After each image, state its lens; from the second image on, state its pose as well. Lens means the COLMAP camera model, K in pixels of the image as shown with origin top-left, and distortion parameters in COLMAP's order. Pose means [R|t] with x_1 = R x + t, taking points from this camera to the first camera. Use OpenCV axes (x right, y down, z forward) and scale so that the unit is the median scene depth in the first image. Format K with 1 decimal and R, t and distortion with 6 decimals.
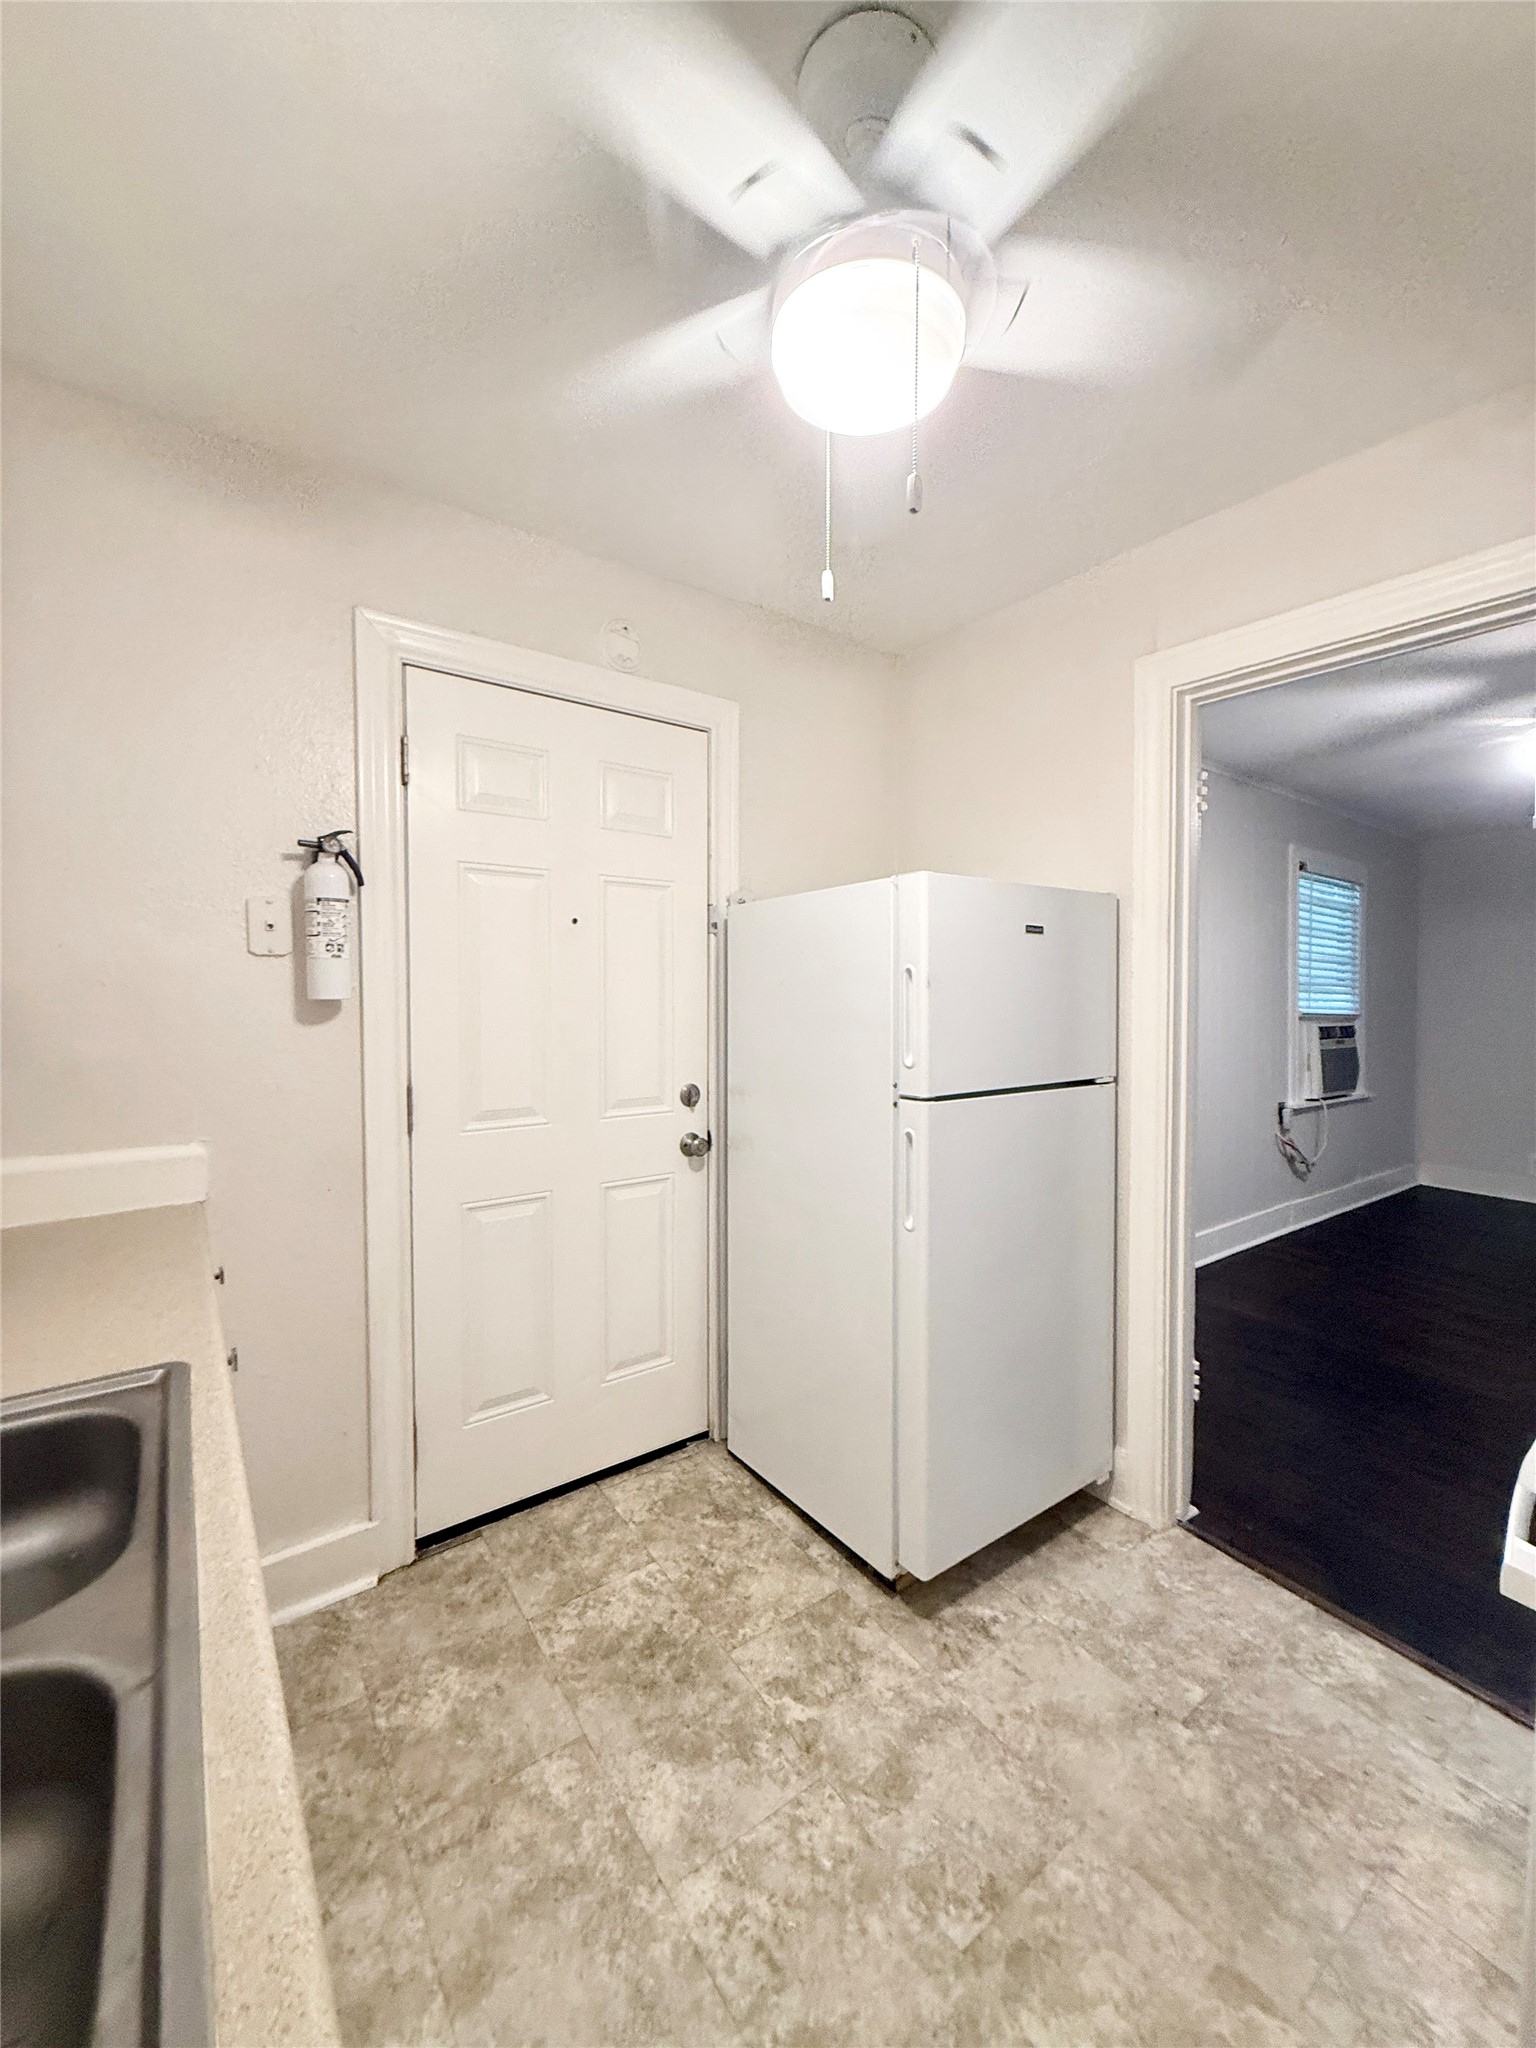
lens RADIAL K [[821.5, 0, 768.0], [0, 821.5, 1024.0], [0, 0, 1]] dist [0.007910, 0.000754]
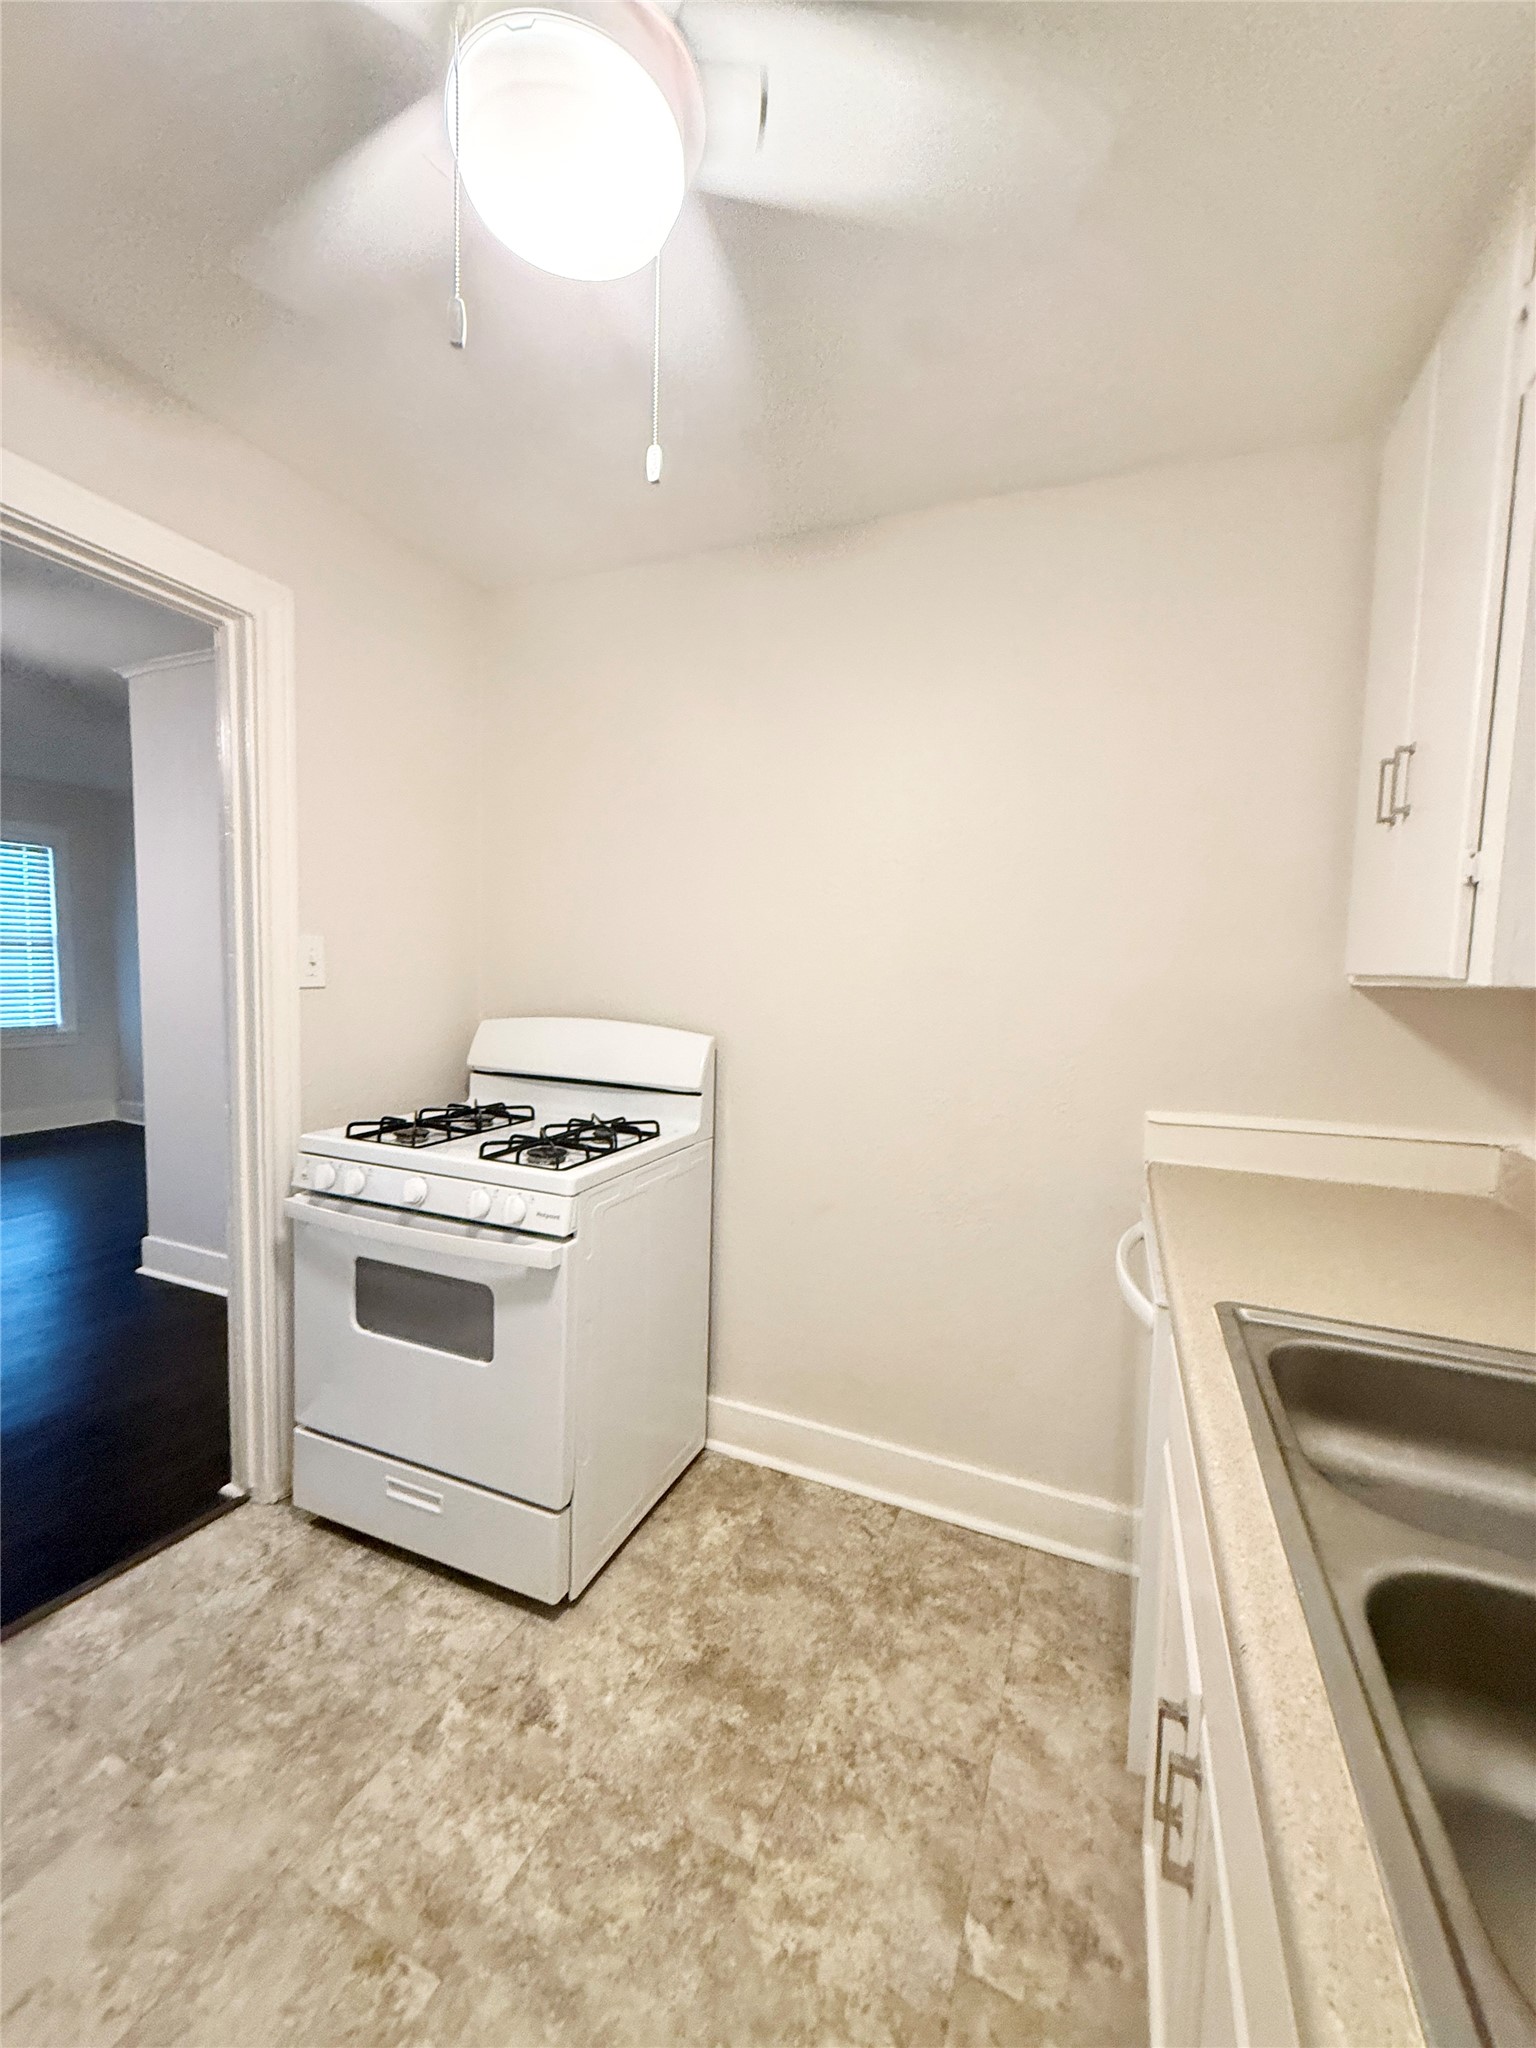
lens RADIAL K [[821.5, 0, 768.0], [0, 821.5, 1024.0], [0, 0, 1]] dist [0.007910, 0.000754]
pose [[-0.508525, -0.080104, 0.857313, -0.566105], [0.003529, 0.995461, 0.095105, -0.017526], [-0.861040, 0.051388, -0.505934, 0.953582]]
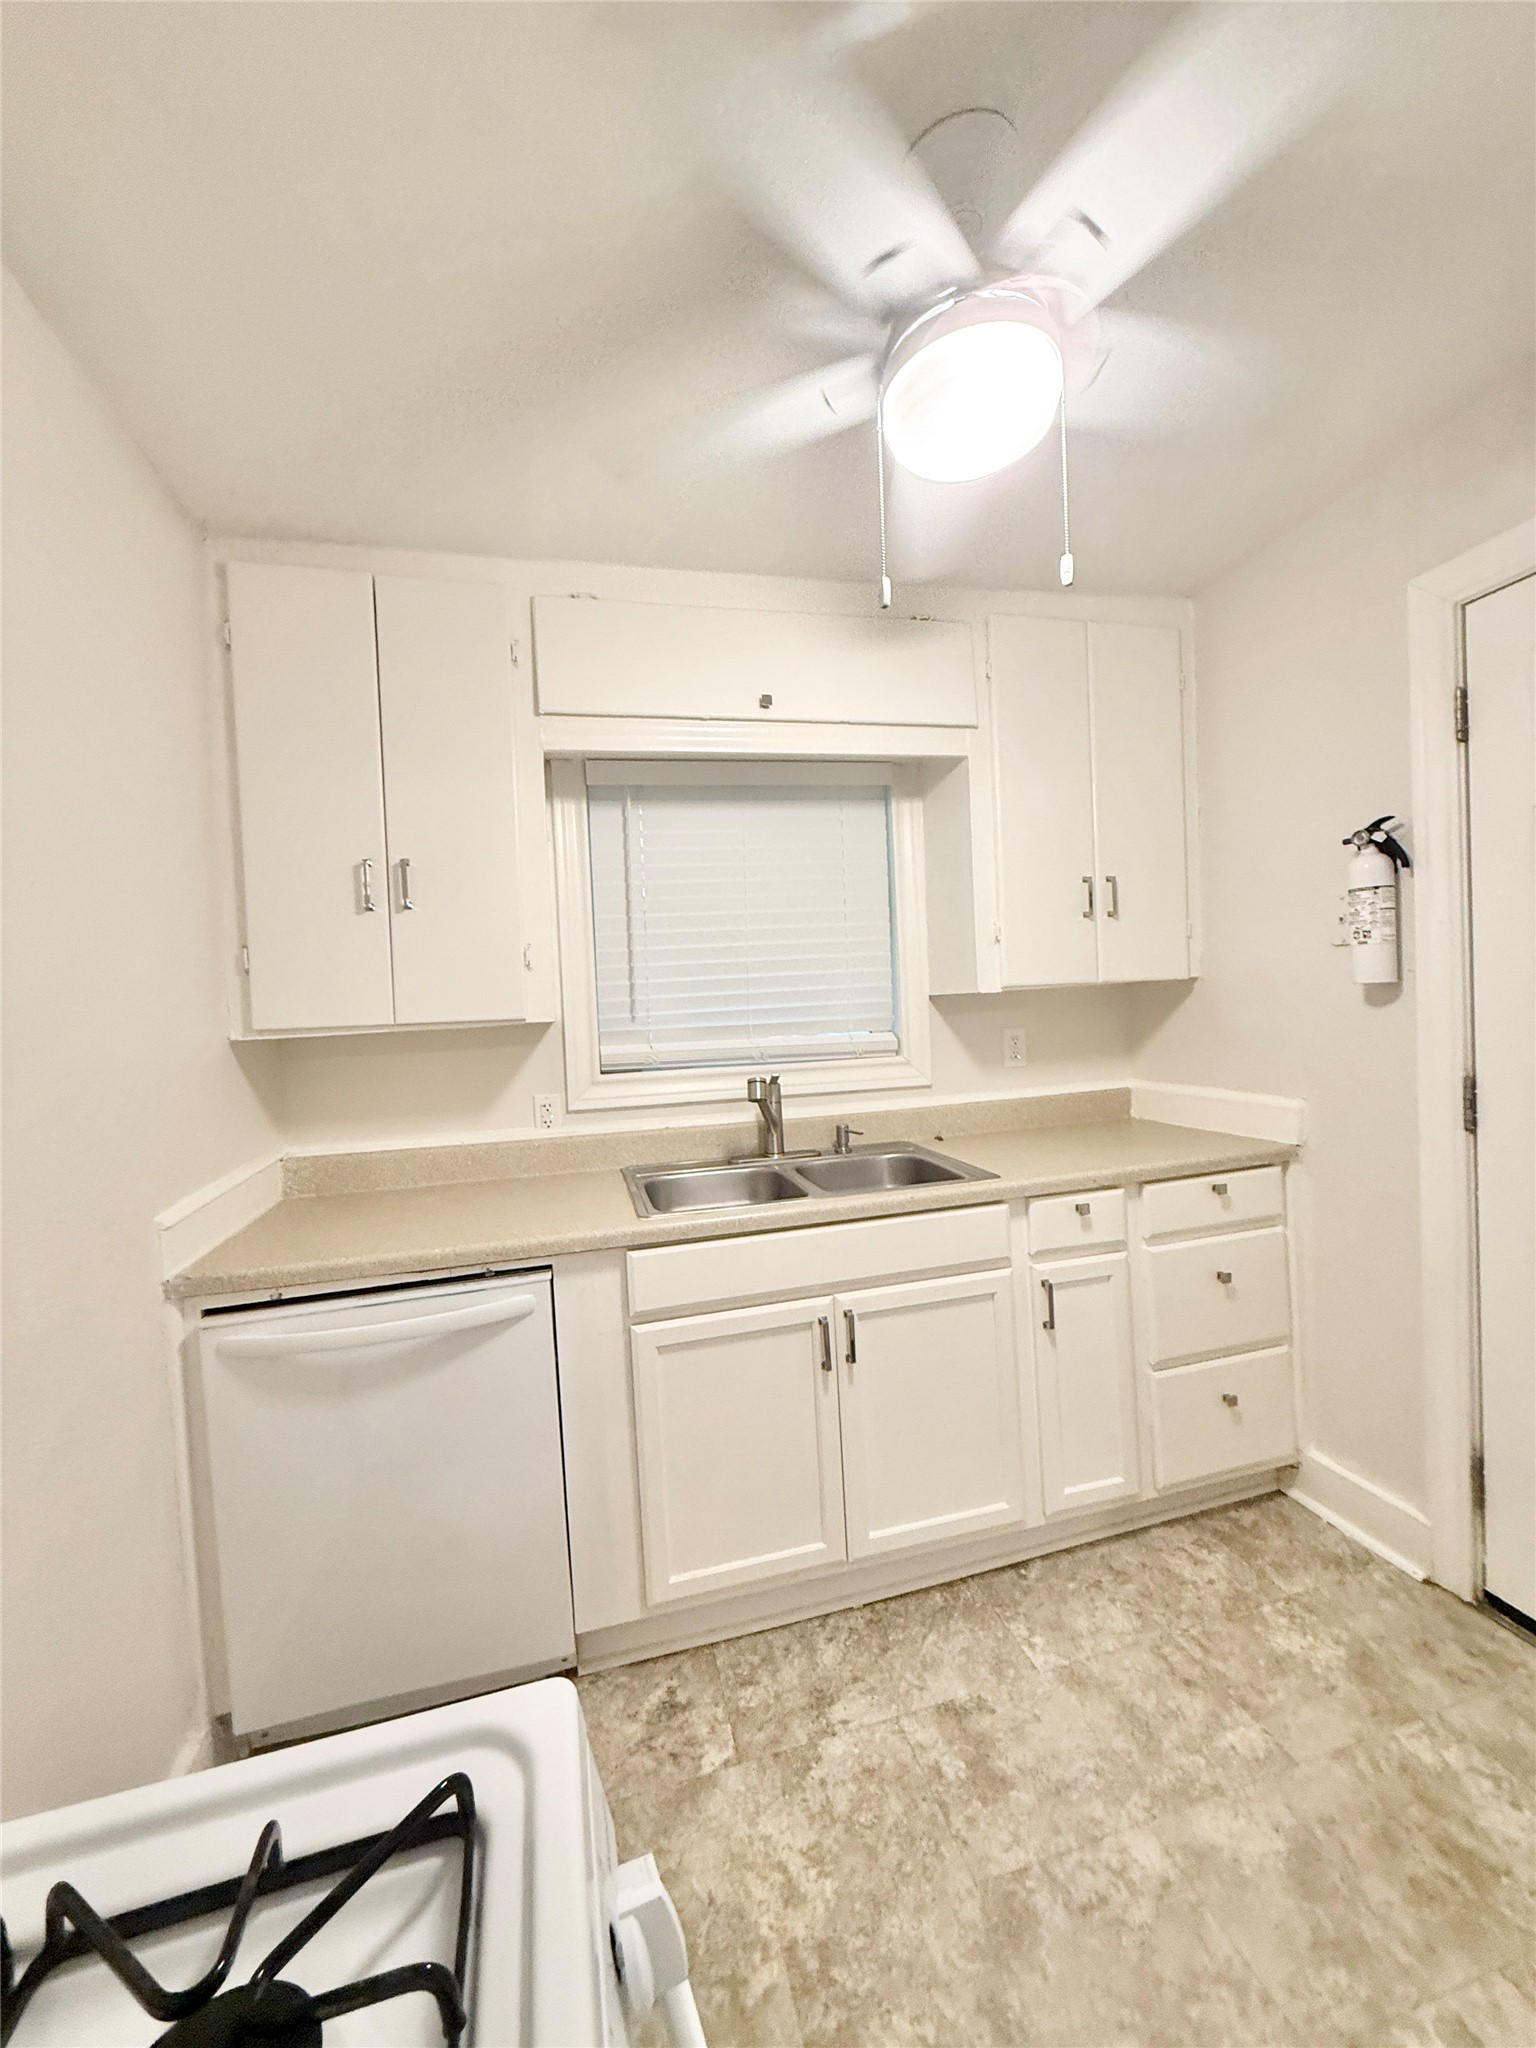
lens RADIAL K [[821.5, 0, 768.0], [0, 821.5, 1024.0], [0, 0, 1]] dist [0.007910, 0.000754]
pose [[-0.370151, 0.035228, -0.928303, 0.932181], [0.003724, 0.999329, 0.036438, -0.023818], [0.928964, 0.010030, -0.370034, 0.853738]]
